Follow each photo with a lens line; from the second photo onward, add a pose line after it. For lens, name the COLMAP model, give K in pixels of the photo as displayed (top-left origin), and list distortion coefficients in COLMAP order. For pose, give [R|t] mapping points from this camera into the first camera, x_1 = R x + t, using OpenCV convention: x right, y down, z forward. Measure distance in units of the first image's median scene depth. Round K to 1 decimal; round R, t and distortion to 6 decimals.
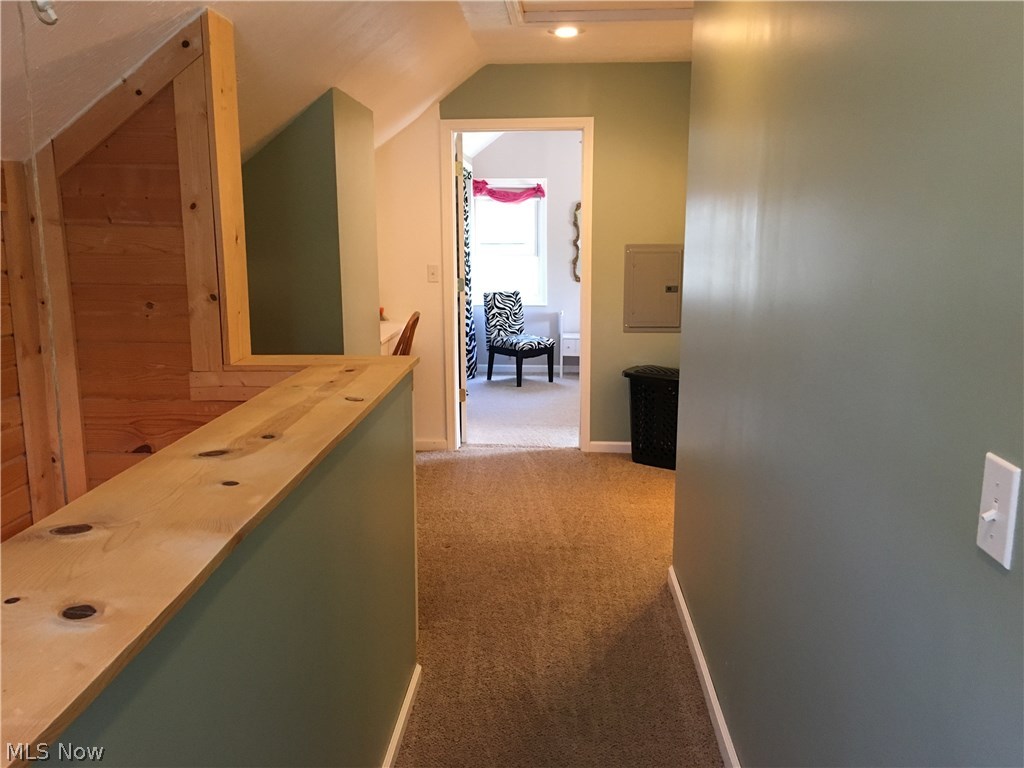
lens RADIAL K [[877.1, 0, 512.0], [0, 877.1, 384.0], [0, 0, 1]] dist [0.076970, -0.097193]
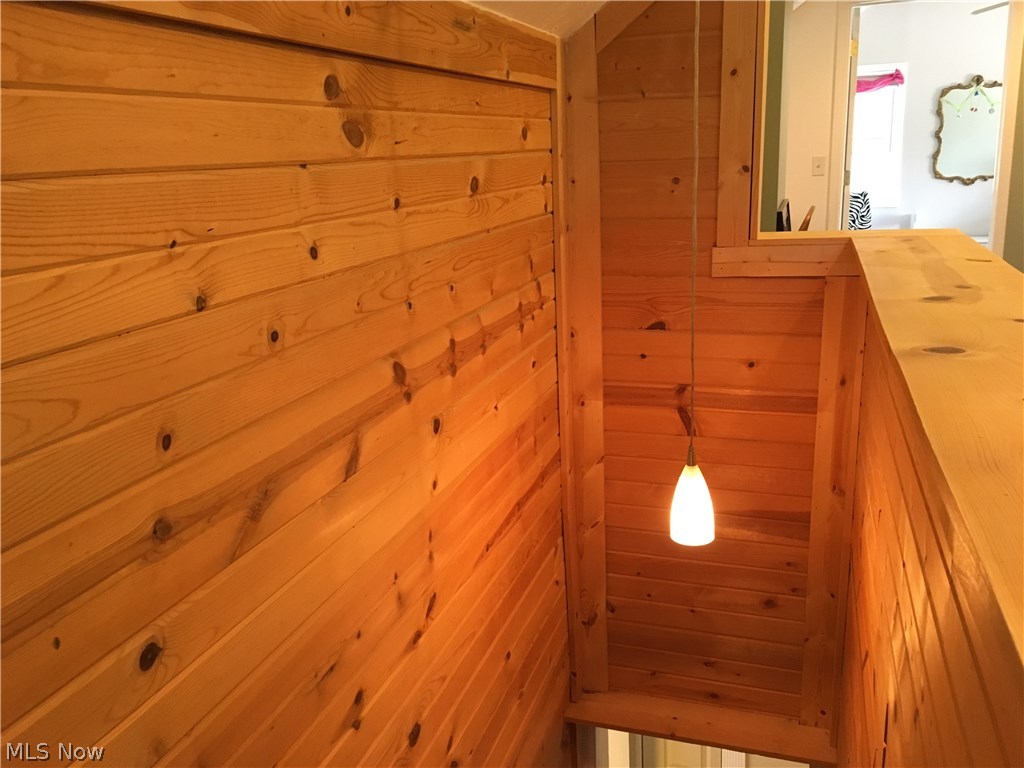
lens RADIAL K [[877.1, 0, 512.0], [0, 877.1, 384.0], [0, 0, 1]] dist [0.076970, -0.097193]
pose [[0.960736, 0.031020, -0.275725, -0.303445], [-0.006757, 0.996052, 0.088516, 0.052982], [0.277382, -0.083178, 0.957152, -0.023898]]
